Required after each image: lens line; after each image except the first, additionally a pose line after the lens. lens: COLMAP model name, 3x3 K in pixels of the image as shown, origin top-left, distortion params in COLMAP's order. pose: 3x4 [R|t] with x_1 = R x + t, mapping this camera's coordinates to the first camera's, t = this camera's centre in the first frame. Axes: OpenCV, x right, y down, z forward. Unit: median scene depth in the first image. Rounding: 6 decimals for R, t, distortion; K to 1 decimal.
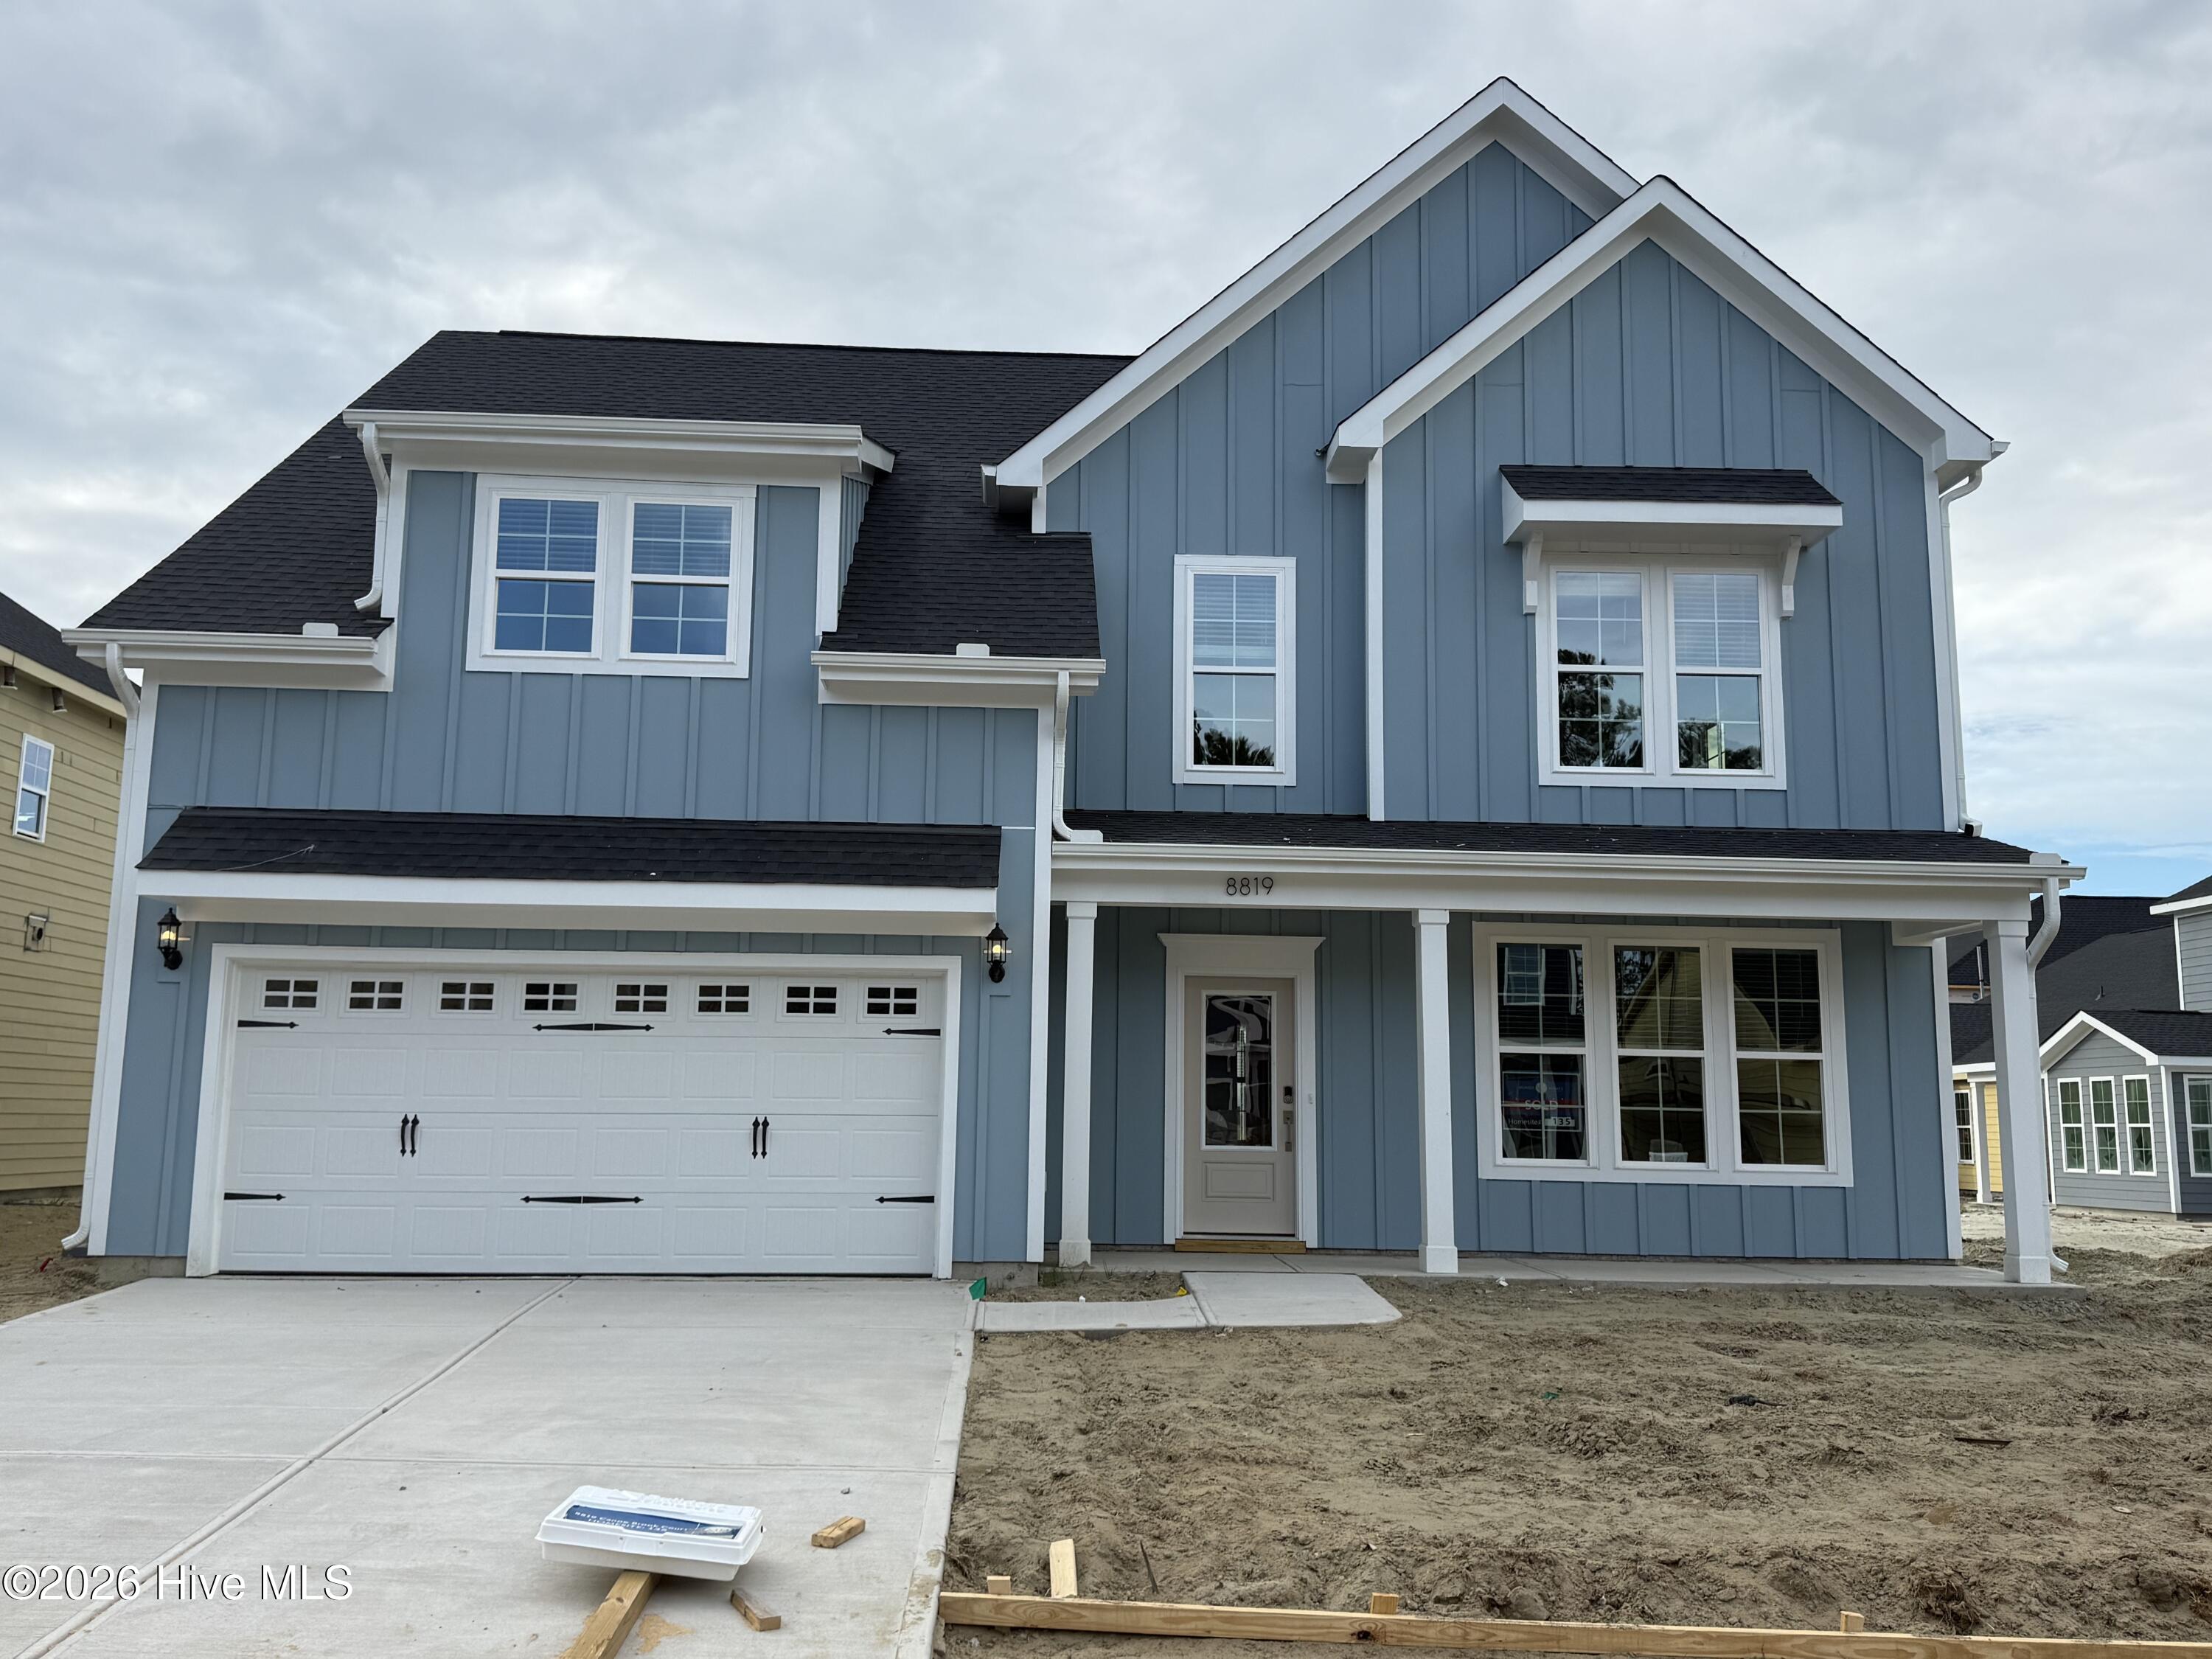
lens RADIAL K [[1967.4, 0, 1106.0], [0, 1967.4, 829.5], [0, 0, 1]] dist [-0.060794, -0.000441]
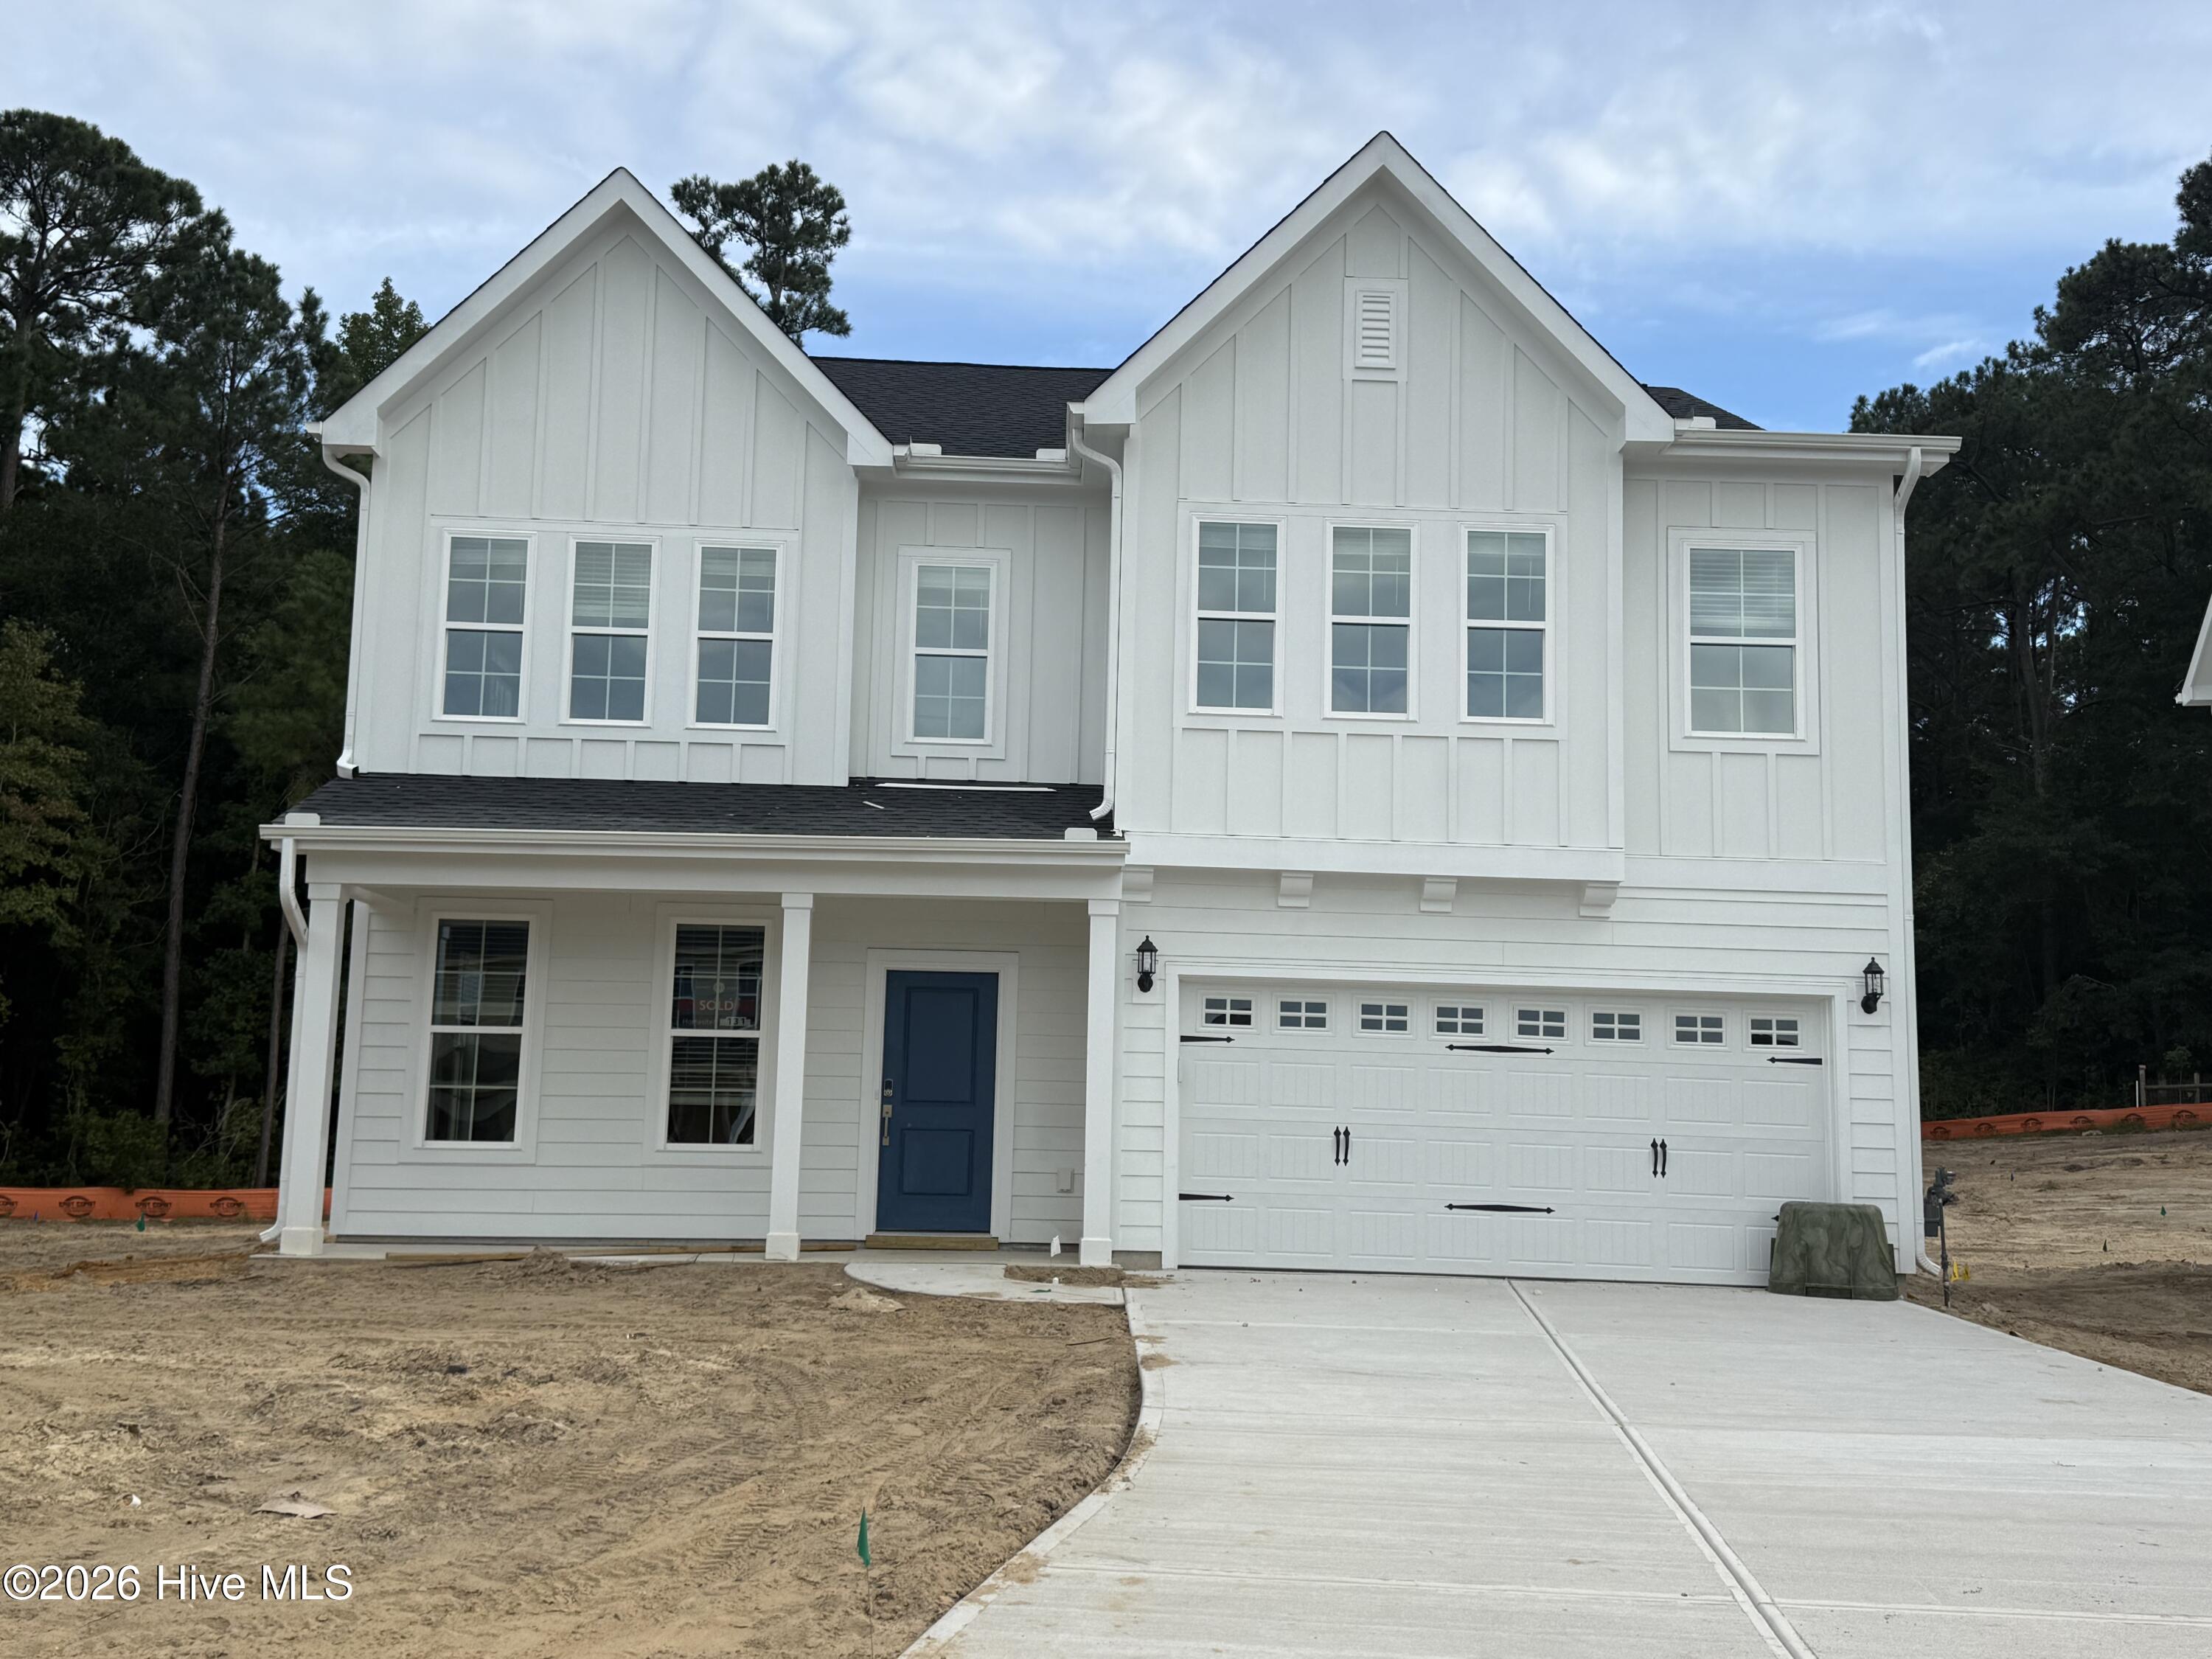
lens RADIAL K [[2230.0, 0, 1106.0], [0, 2230.0, 829.5], [0, 0, 1]] dist [0.114437, -0.008771]
pose [[0.999576, 0.024234, -0.016155, -0.456804], [-0.024096, 0.999672, 0.008679, -0.024838], [0.016360, -0.008286, 0.999832, -0.229380]]
